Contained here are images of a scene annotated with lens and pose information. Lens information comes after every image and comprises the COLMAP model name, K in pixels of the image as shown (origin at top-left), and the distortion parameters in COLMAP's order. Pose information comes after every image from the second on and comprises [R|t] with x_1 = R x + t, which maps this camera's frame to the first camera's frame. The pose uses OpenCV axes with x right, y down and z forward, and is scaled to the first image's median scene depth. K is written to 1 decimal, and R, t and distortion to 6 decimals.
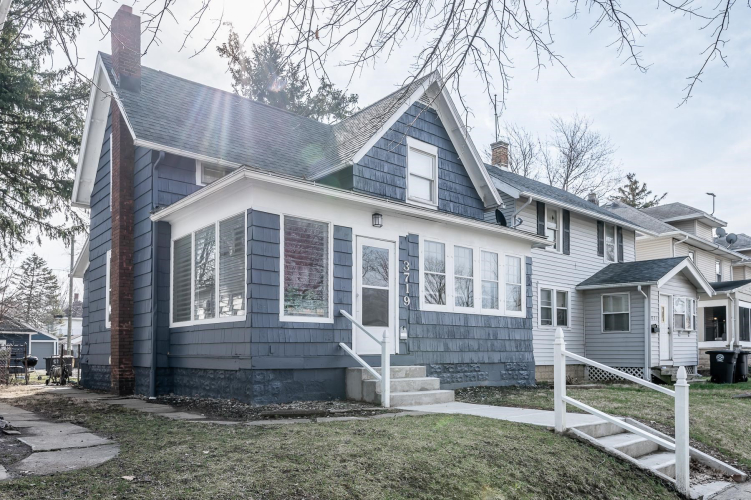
lens RADIAL K [[548.9, 0, 376.8], [0, 548.9, 253.1], [0, 0, 1]] dist [0.003360, 0.000139]
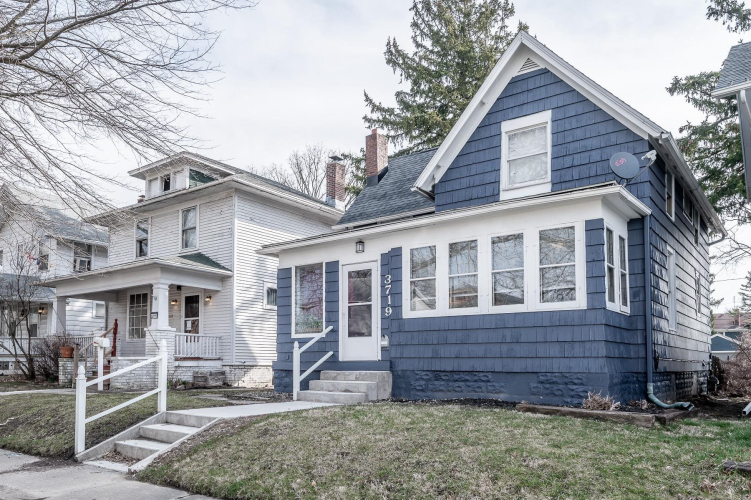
lens RADIAL K [[548.9, 0, 377.2], [0, 548.9, 247.4], [0, 0, 1]] dist [0.003360, 0.000139]
pose [[0.217407, -0.206847, -0.953912, 1.116965], [0.164667, 0.971053, -0.173035, 0.149119], [0.962091, -0.119458, 0.245175, 0.732719]]
